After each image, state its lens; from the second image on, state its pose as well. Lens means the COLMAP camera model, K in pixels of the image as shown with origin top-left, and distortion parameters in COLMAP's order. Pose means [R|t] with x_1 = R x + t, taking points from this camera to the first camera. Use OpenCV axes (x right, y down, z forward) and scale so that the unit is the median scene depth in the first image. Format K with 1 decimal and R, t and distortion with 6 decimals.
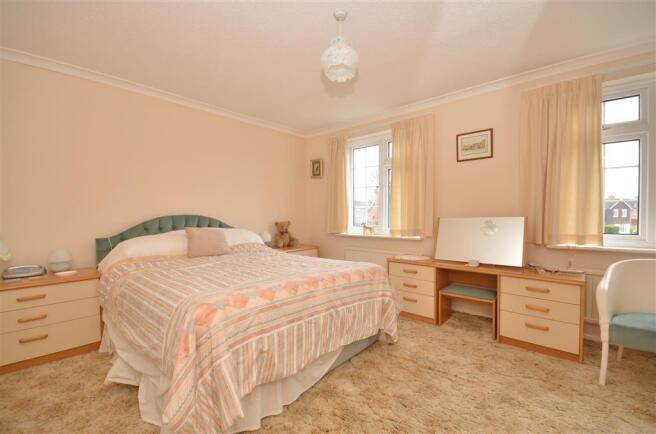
lens RADIAL K [[283.0, 0, 328.0], [0, 283.0, 217.0], [0, 0, 1]] dist [0.001008, 0.000094]
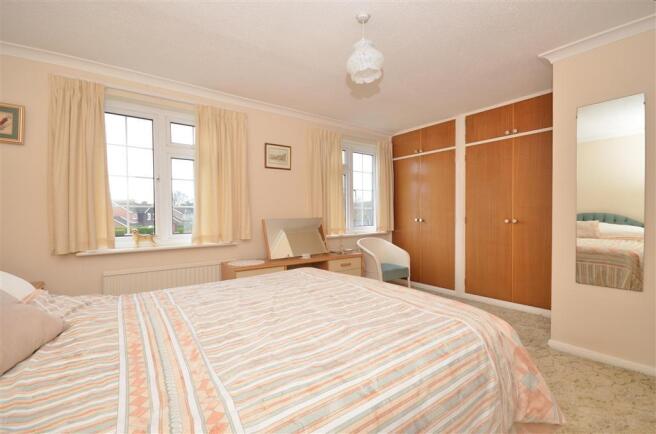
lens RADIAL K [[283.0, 0, 328.0], [0, 283.0, 217.0], [0, 0, 1]] dist [0.001008, 0.000094]
pose [[0.196938, -0.014484, 0.980309, -0.565523], [0.012893, 0.999843, 0.012183, -0.017857], [-0.980331, 0.010240, 0.197094, 0.566465]]
